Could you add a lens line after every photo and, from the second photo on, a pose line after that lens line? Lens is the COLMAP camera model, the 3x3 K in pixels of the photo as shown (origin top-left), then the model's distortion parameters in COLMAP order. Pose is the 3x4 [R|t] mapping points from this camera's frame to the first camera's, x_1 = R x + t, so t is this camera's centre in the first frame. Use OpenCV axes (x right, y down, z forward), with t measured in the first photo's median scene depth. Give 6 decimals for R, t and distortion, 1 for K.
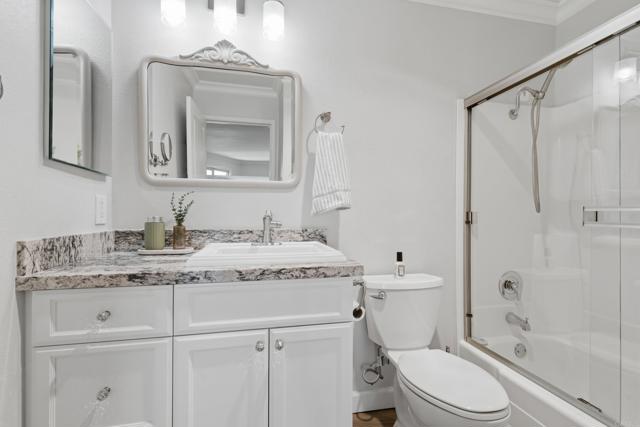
lens RADIAL K [[302.0, 0, 319.5], [0, 302.0, 215.4], [0, 0, 1]] dist [0.003082, -0.003187]
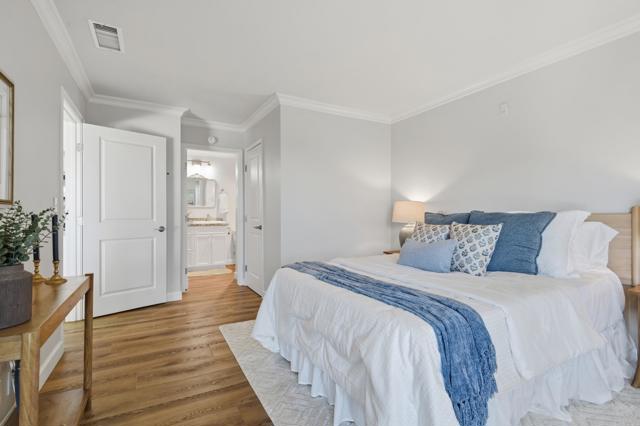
lens RADIAL K [[302.0, 0, 322.6], [0, 302.0, 214.1], [0, 0, 1]] dist [0.003082, -0.003187]
pose [[0.956420, -0.004366, 0.291962, 0.130350], [0.005977, 0.999971, -0.004625, 0.020903], [-0.291933, 0.006168, 0.956419, -3.511274]]
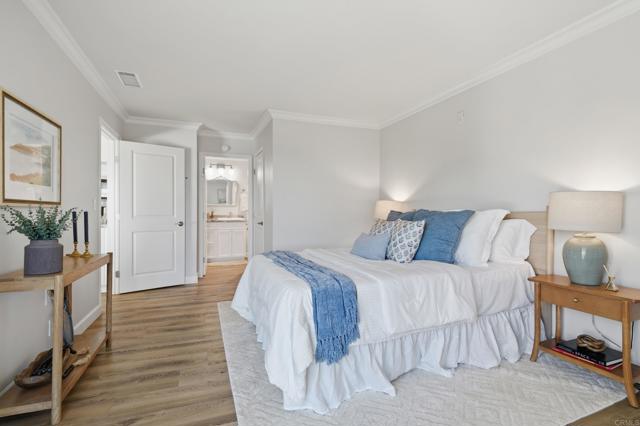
lens RADIAL K [[302.0, 0, 317.6], [0, 302.0, 213.7], [0, 0, 1]] dist [0.003082, -0.003187]
pose [[0.987505, -0.002615, 0.157567, 0.436100], [0.002679, 0.999996, -0.000191, 0.025923], [-0.157566, 0.000610, 0.987508, -3.910481]]
